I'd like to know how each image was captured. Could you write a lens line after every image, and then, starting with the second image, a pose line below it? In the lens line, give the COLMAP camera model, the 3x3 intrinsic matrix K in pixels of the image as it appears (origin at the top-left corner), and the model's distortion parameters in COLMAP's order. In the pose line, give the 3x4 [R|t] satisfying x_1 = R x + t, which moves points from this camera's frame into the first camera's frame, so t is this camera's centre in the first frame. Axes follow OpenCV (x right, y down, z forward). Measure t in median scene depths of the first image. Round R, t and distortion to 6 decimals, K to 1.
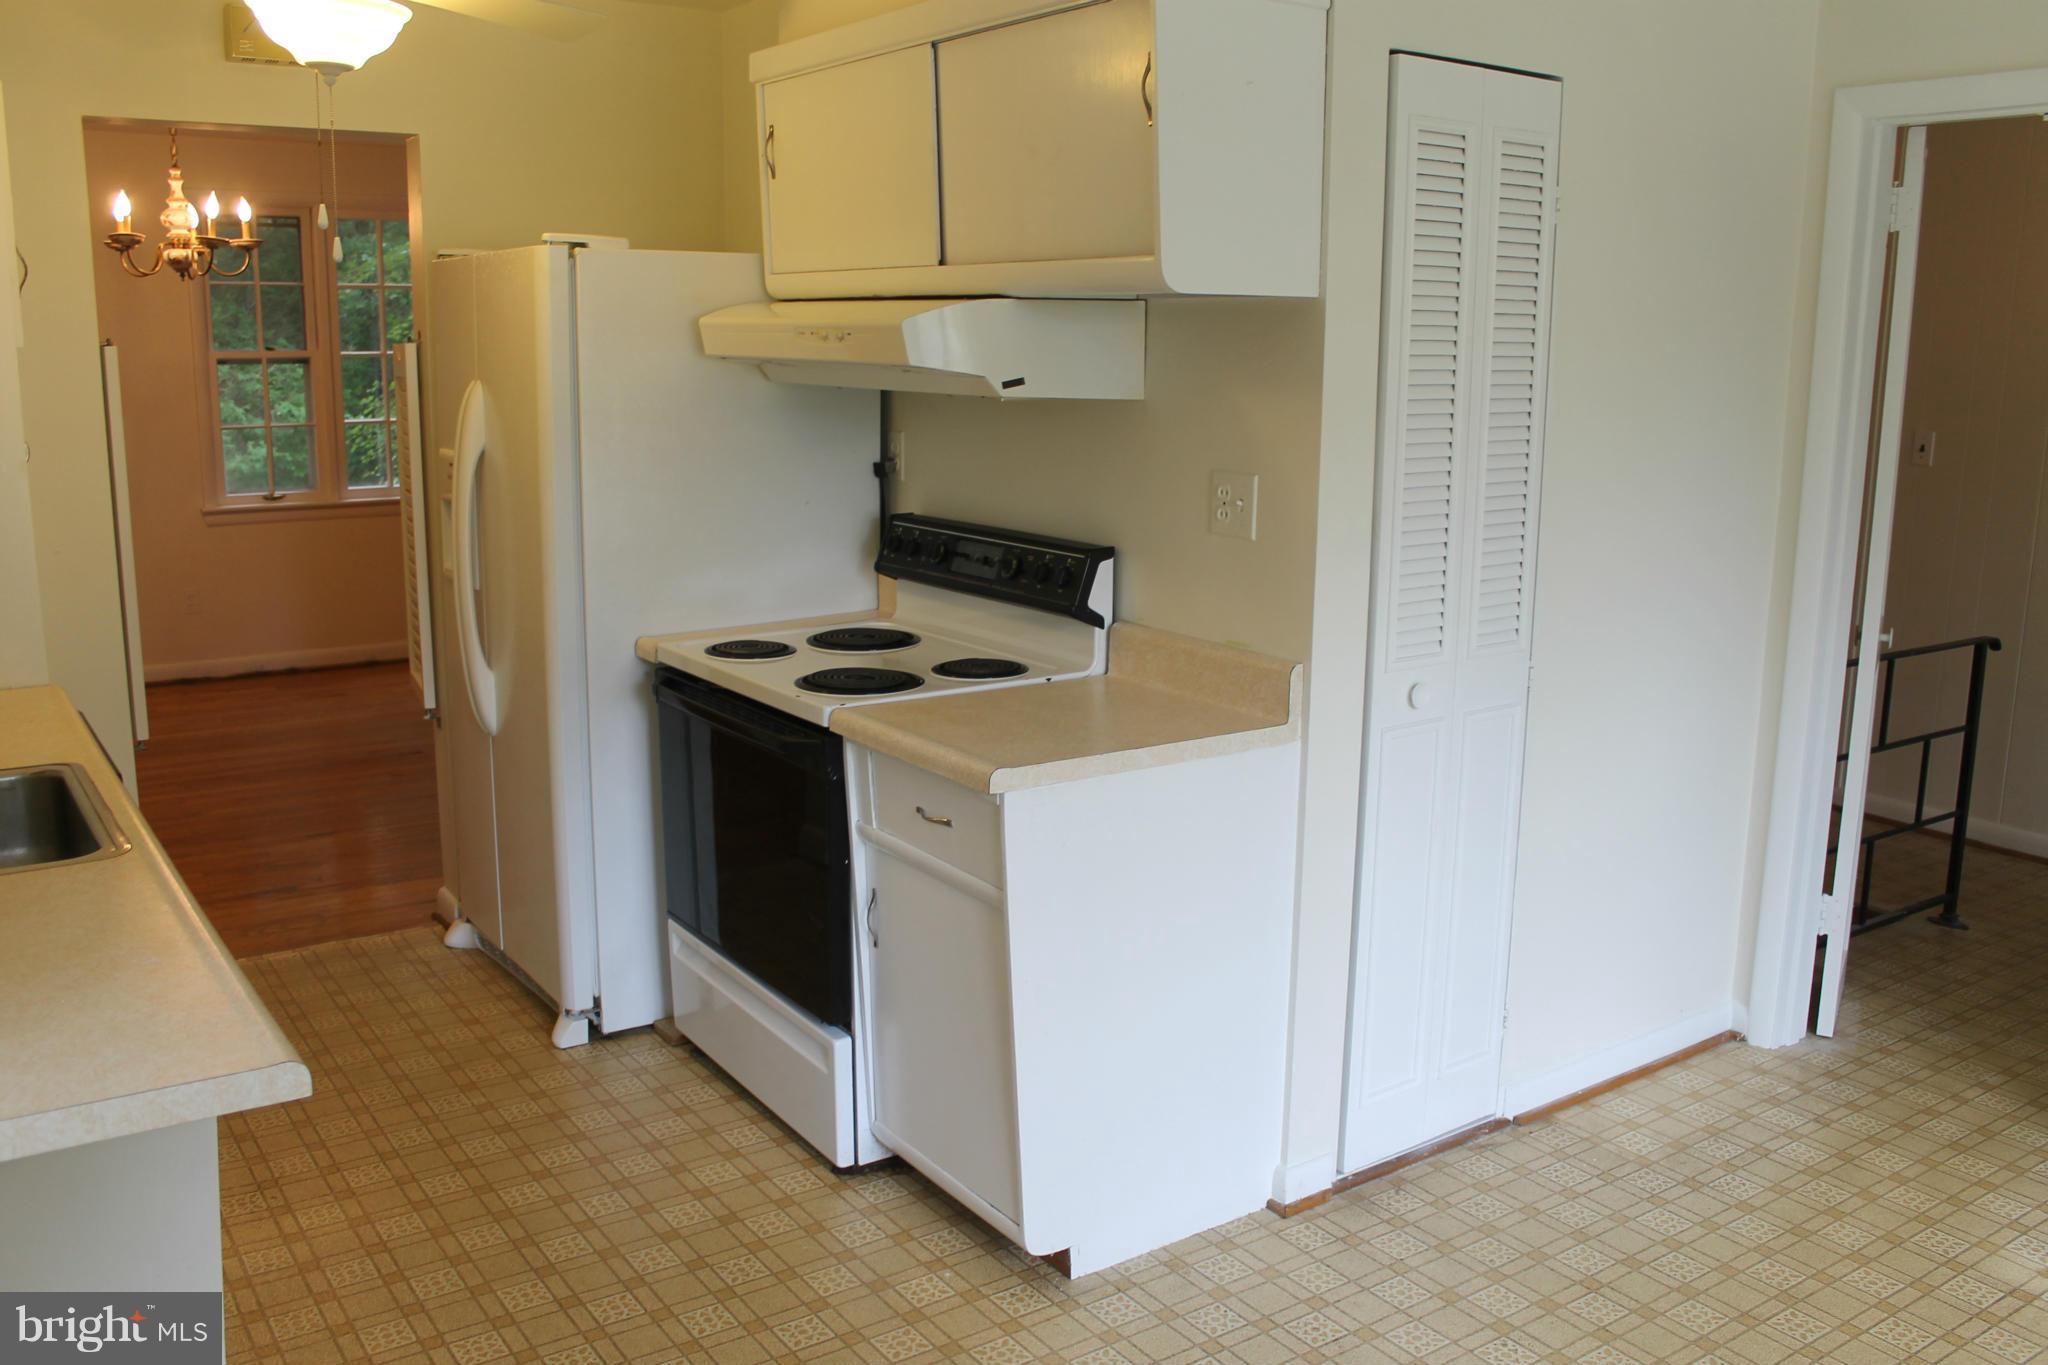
lens RADIAL K [[1740.4, 0, 1040.4], [0, 1740.4, 687.3], [0, 0, 1]] dist [-0.164254, 0.150858]
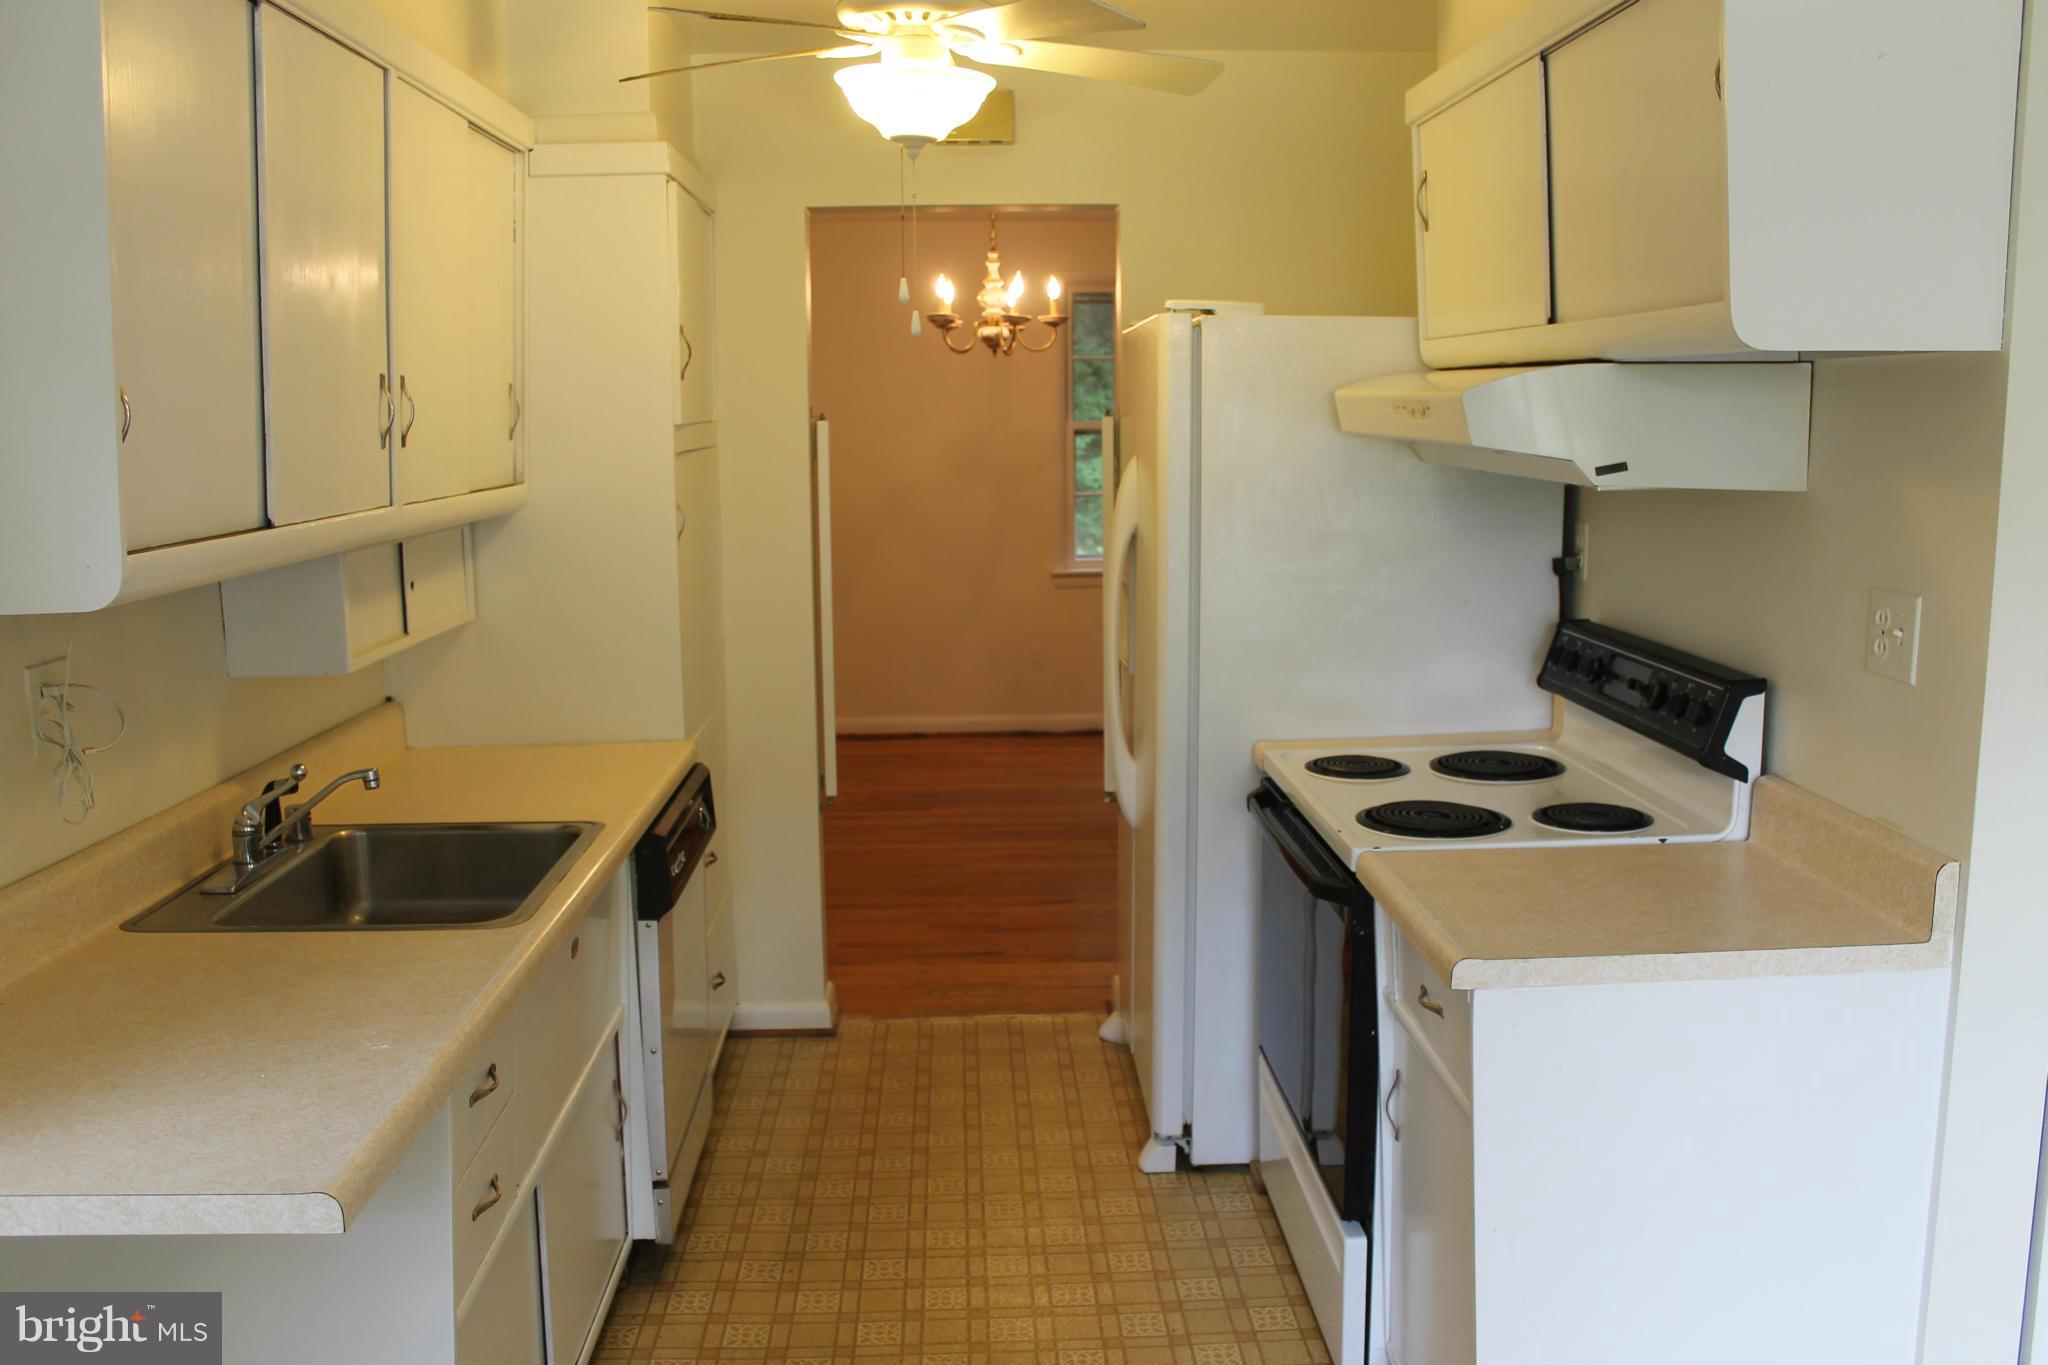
lens RADIAL K [[1740.4, 0, 1040.4], [0, 1740.4, 687.3], [0, 0, 1]] dist [-0.164254, 0.150858]
pose [[0.845775, 0.066439, -0.529386, 0.156460], [-0.088198, 0.995976, -0.015913, -0.033326], [0.526199, 0.060149, 0.848232, 0.168103]]
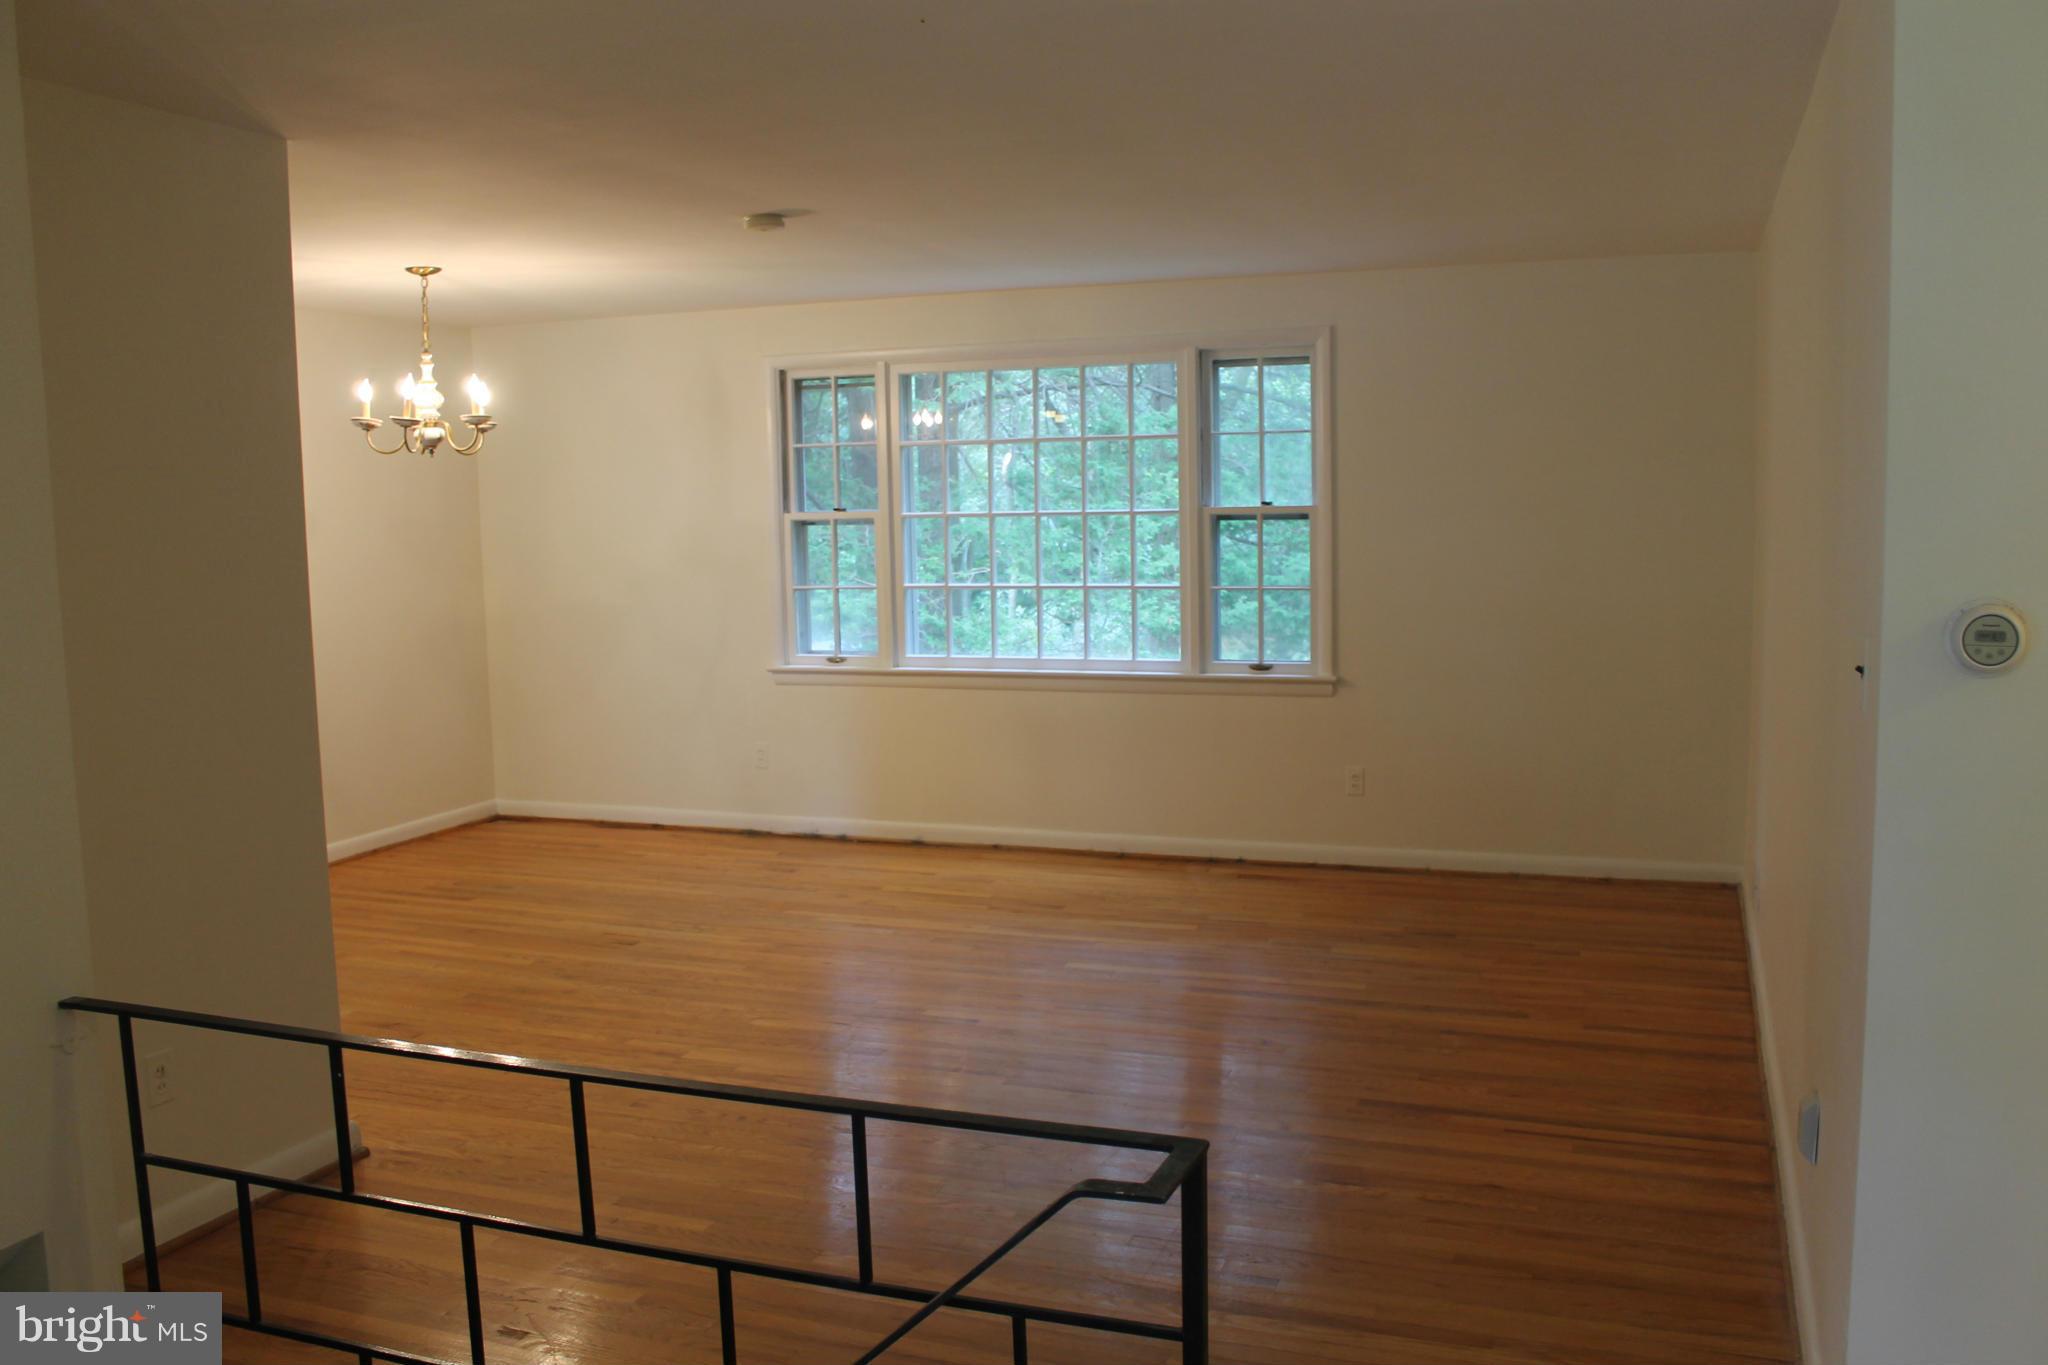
lens RADIAL K [[1740.4, 0, 1040.4], [0, 1740.4, 687.3], [0, 0, 1]] dist [-0.164254, 0.150858]
pose [[0.575269, 0.071031, -0.814874, 0.932555], [-0.138129, 0.990351, -0.011186, -0.217118], [0.806217, 0.118993, 0.579530, 1.095157]]
